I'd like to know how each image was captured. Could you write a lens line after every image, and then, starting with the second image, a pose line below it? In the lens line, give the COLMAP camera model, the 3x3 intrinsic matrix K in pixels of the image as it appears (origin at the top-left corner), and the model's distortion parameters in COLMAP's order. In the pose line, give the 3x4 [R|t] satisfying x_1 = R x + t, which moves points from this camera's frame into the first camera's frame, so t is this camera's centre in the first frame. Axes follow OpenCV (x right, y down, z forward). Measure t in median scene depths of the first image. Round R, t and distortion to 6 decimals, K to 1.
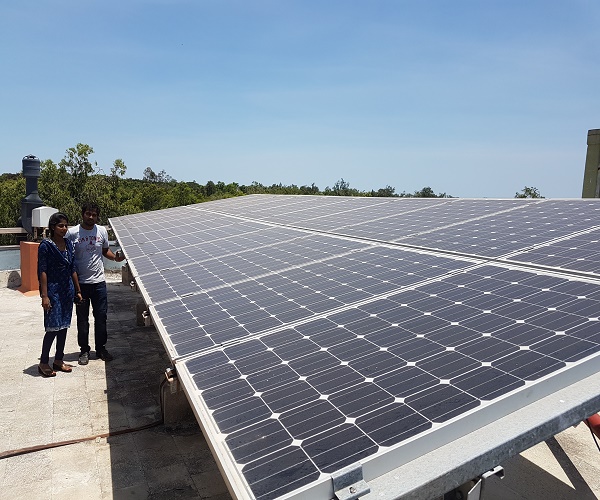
lens RADIAL K [[497.4, 0, 300.0], [0, 497.4, 250.0], [0, 0, 1]] dist [-0.018032, 0.008543]
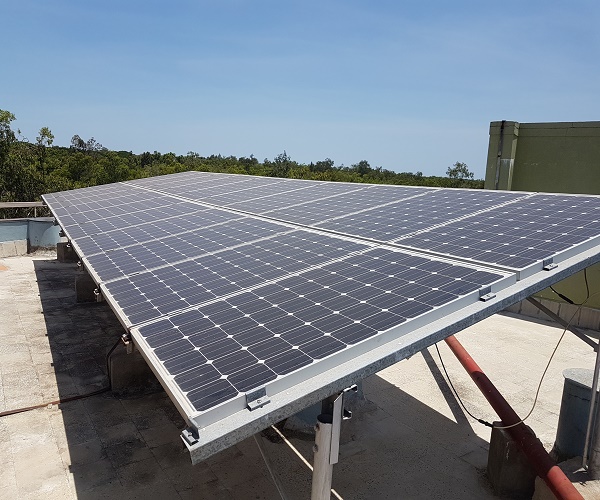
lens RADIAL K [[497.4, 0, 300.0], [0, 497.4, 250.0], [0, 0, 1]] dist [-0.018032, 0.008543]
pose [[0.992700, -0.010711, 0.120132, 0.015958], [0.004135, 0.998486, 0.054856, -0.024267], [-0.120538, -0.053959, 0.991241, -0.168425]]
